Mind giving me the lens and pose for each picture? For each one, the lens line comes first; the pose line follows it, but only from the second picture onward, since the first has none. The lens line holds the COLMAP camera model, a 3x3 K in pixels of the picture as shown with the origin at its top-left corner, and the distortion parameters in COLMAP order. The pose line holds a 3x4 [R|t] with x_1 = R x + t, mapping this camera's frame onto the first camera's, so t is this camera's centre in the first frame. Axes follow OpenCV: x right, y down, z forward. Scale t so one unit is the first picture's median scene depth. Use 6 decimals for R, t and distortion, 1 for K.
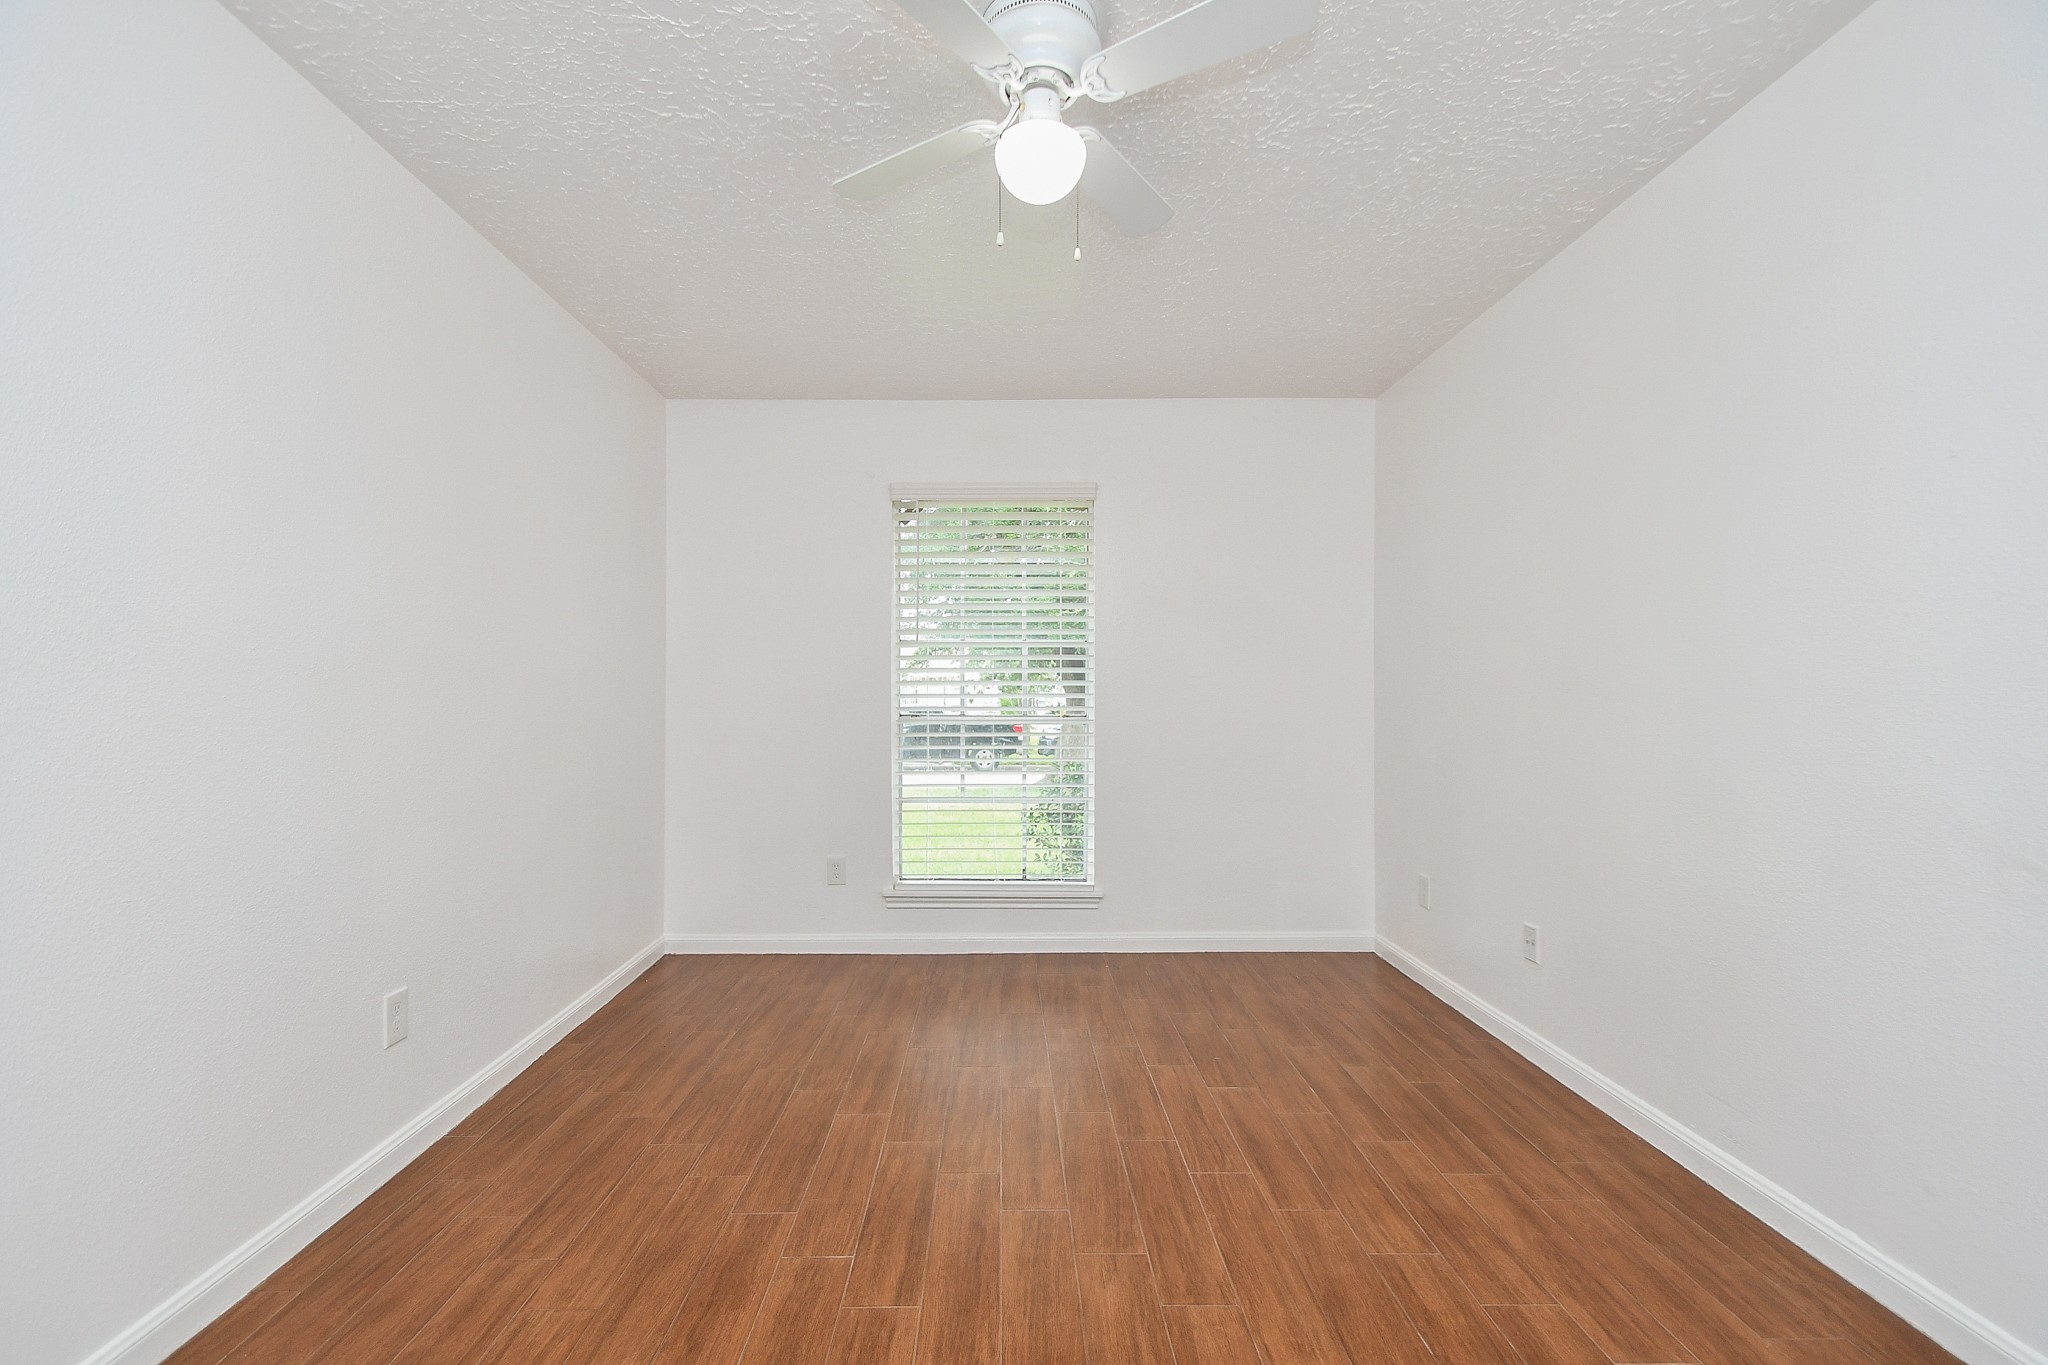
lens RADIAL K [[894.6, 0, 1011.1], [0, 894.6, 688.1], [0, 0, 1]] dist [0.019514, -0.012251]
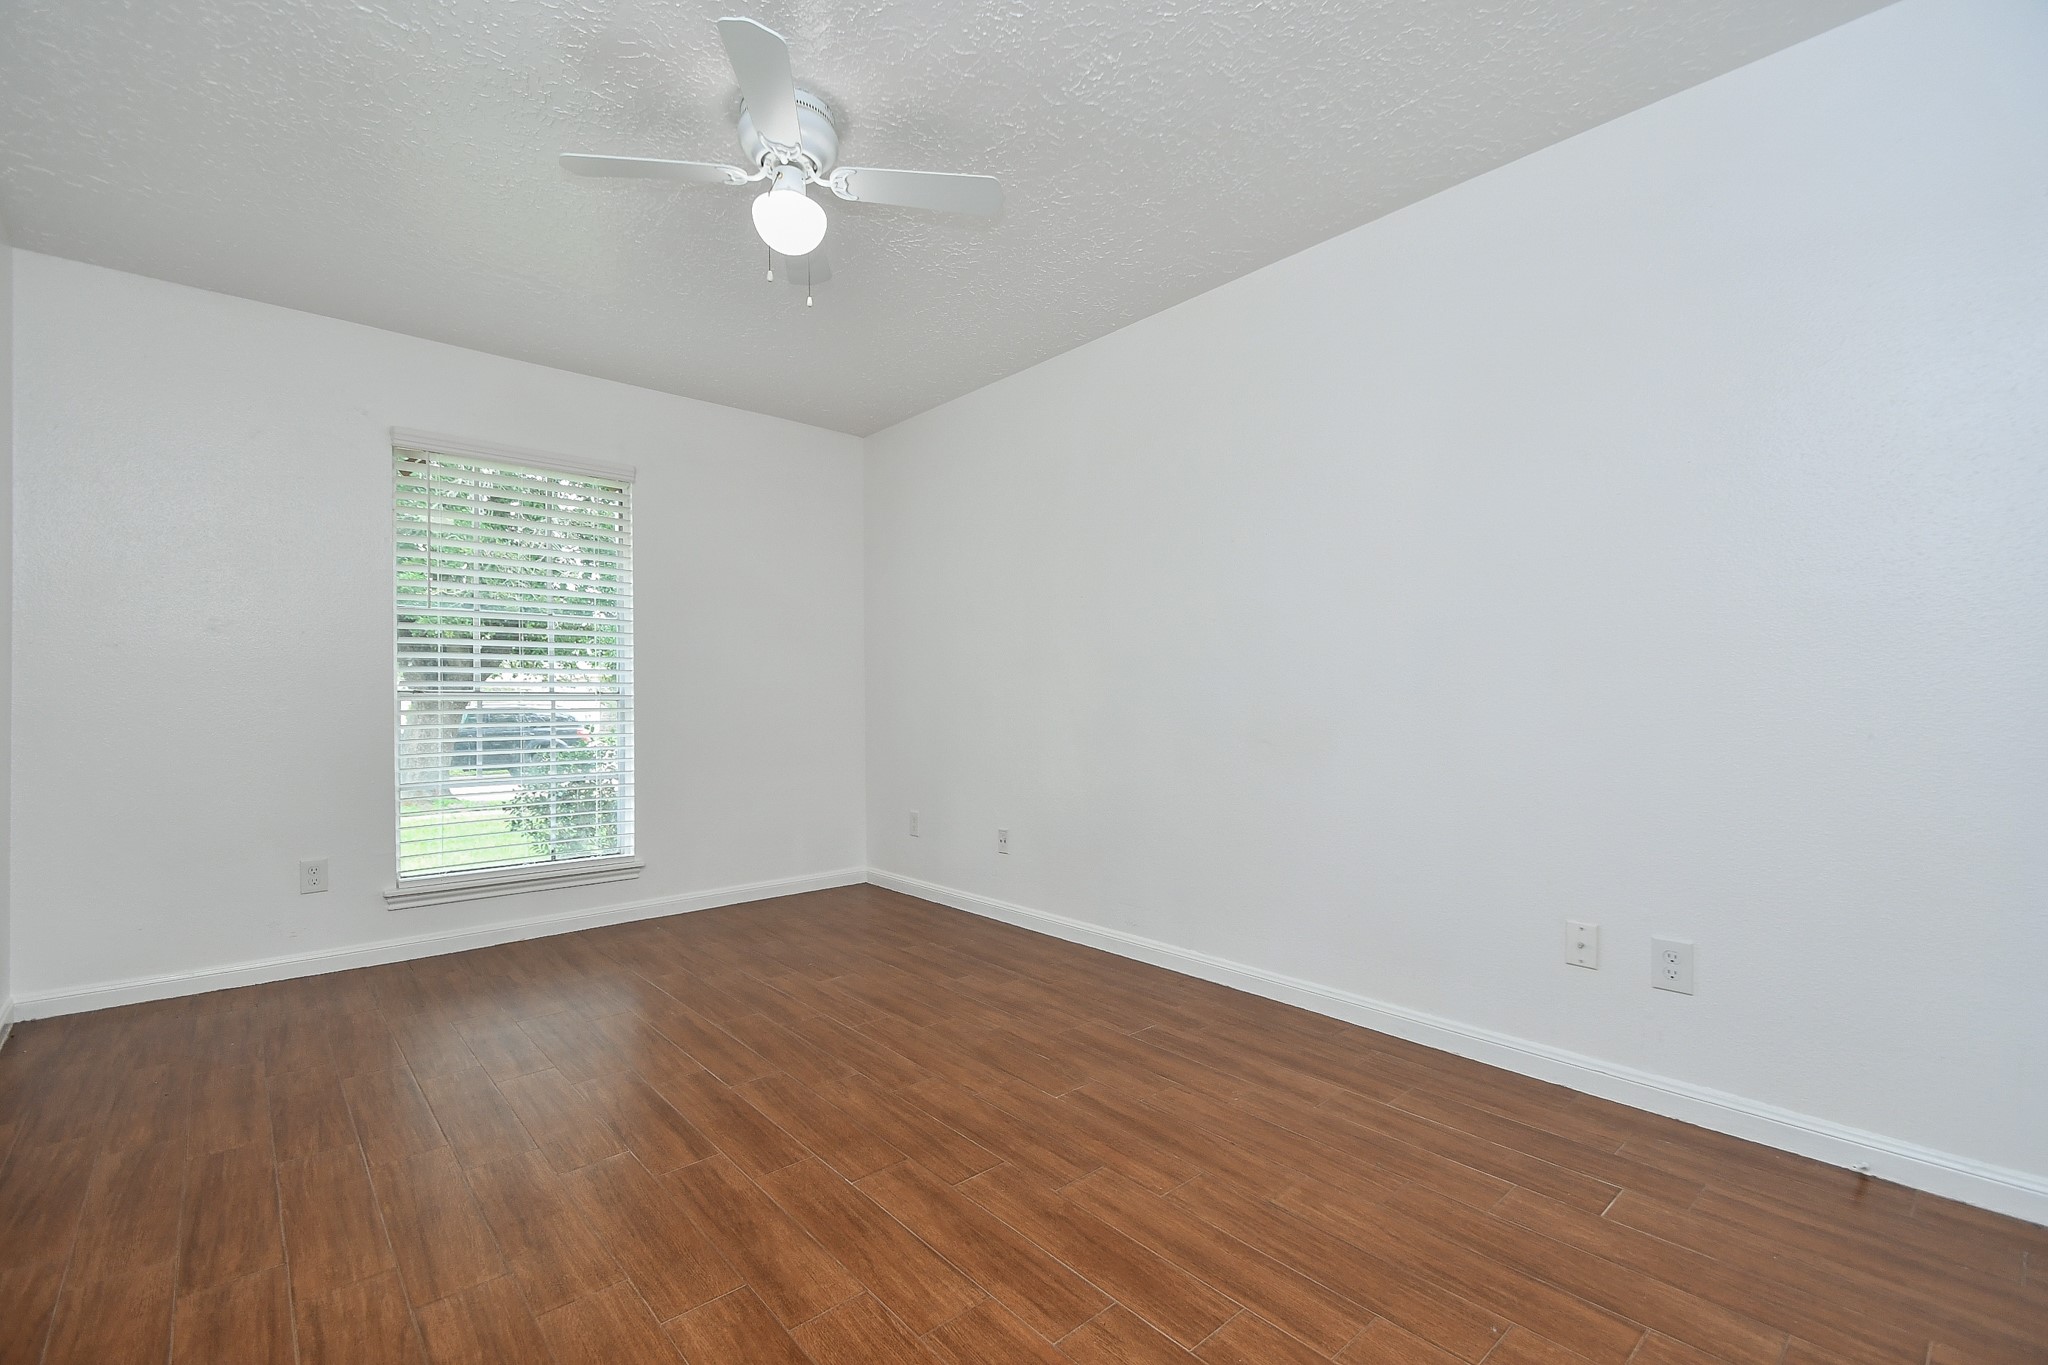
lens RADIAL K [[894.6, 0, 1029.7], [0, 894.6, 677.8], [0, 0, 1]] dist [0.019514, -0.012251]
pose [[0.739515, 0.013634, 0.673002, -0.442825], [0.001250, 0.999765, -0.021627, 0.063868], [-0.673139, 0.016835, 0.739324, -0.116896]]
